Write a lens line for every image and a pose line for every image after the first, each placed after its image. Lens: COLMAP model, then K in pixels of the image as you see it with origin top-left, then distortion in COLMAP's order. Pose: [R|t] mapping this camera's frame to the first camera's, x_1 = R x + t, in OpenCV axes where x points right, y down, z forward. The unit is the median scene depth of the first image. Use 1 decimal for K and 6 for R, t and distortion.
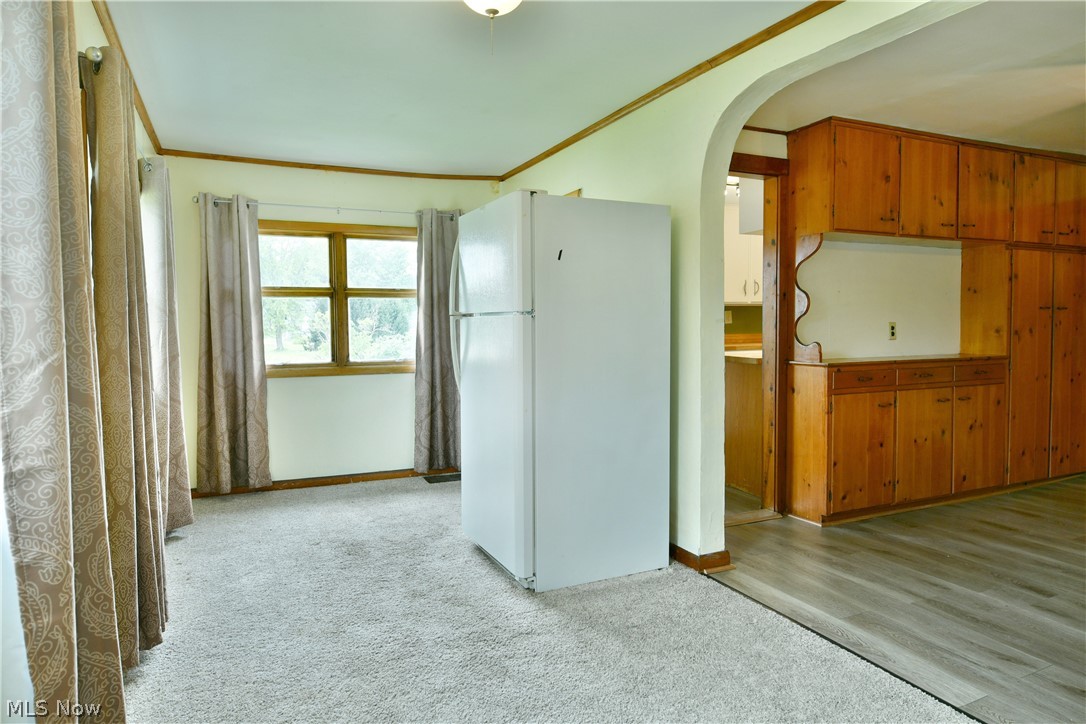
lens RADIAL K [[678.0, 0, 540.2], [0, 678.0, 351.4], [0, 0, 1]] dist [-0.006983, -0.003890]
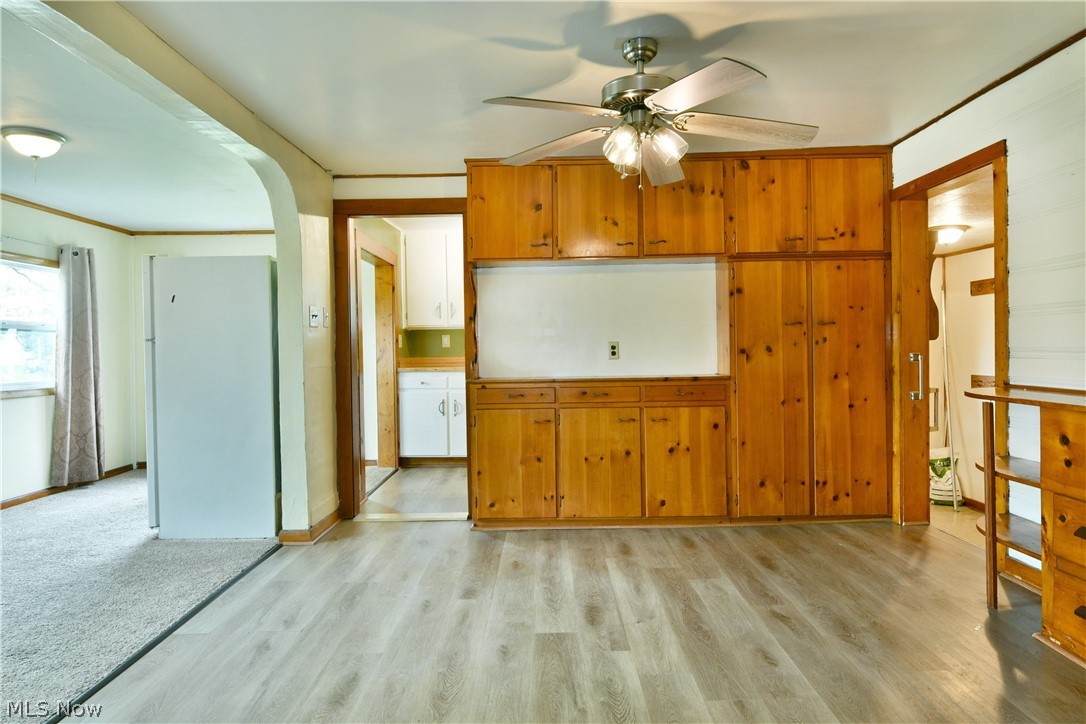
lens RADIAL K [[678.0, 0, 540.2], [0, 678.0, 351.4], [0, 0, 1]] dist [-0.006983, -0.003890]
pose [[0.900191, -0.004525, -0.435472, 0.964500], [-0.007647, 0.999628, -0.026195, -0.001668], [0.435428, 0.026910, 0.899821, 0.052108]]
